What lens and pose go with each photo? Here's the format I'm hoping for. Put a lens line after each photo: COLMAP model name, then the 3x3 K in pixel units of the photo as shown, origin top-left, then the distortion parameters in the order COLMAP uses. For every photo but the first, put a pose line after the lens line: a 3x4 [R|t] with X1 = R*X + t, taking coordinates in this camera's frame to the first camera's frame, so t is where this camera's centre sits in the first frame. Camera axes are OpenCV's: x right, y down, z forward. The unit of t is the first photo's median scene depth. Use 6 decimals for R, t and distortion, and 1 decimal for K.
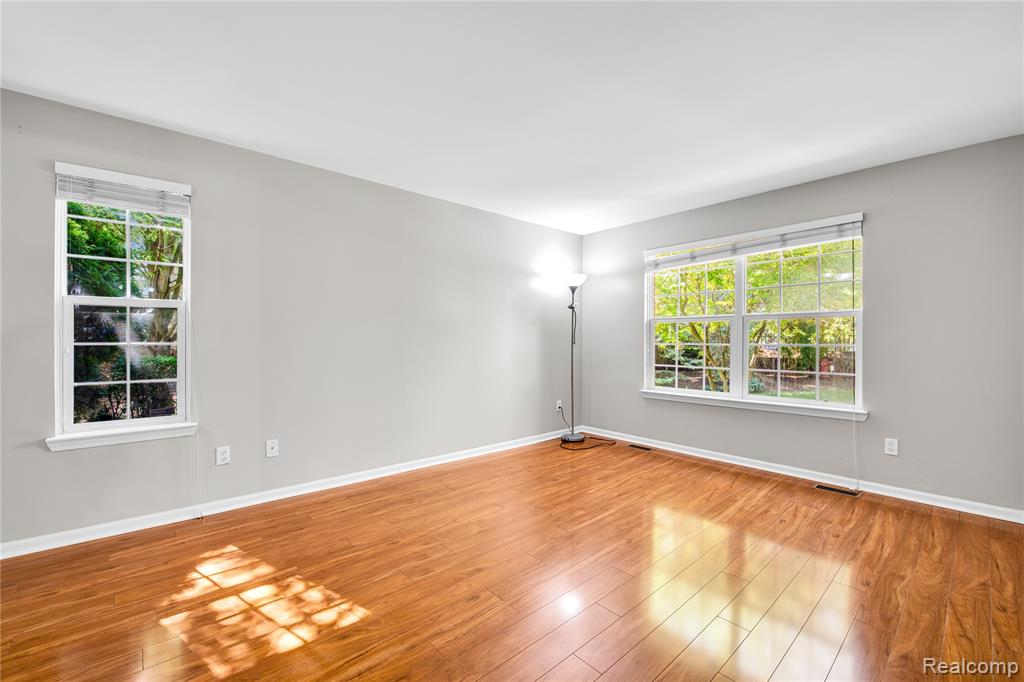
lens RADIAL K [[413.1, 0, 512.0], [0, 413.1, 341.0], [0, 0, 1]] dist [-0.017269, -0.000439]
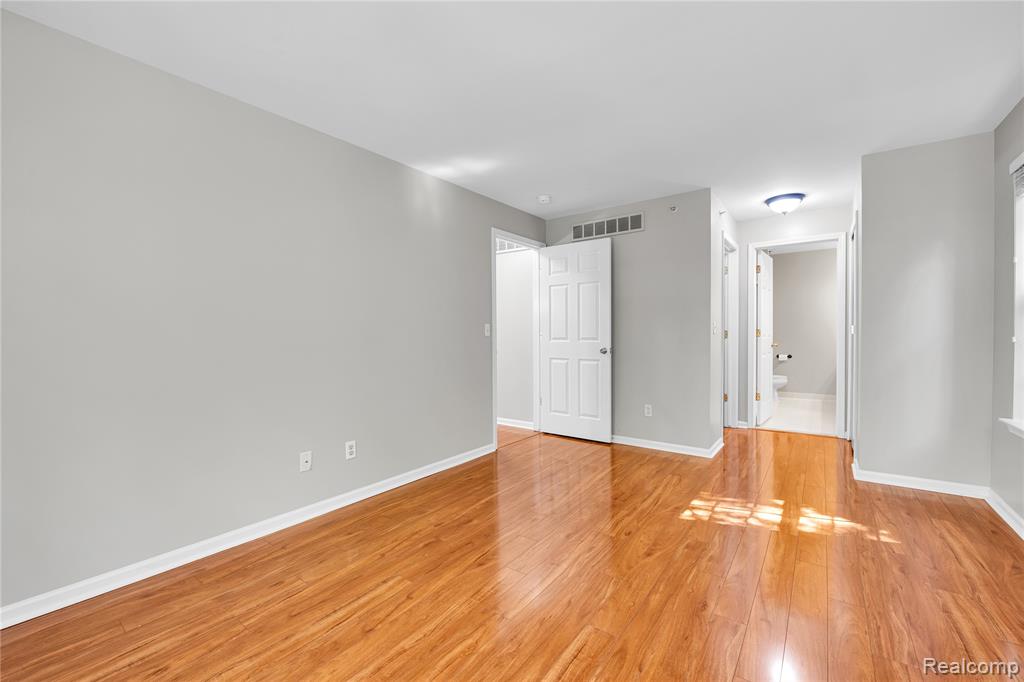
lens RADIAL K [[413.1, 0, 512.0], [0, 413.1, 341.0], [0, 0, 1]] dist [-0.017269, -0.000439]
pose [[-0.977709, 0.009900, -0.209731, 0.505575], [0.006238, 0.999816, 0.018116, -0.014516], [0.209872, 0.016404, -0.977591, 2.057299]]
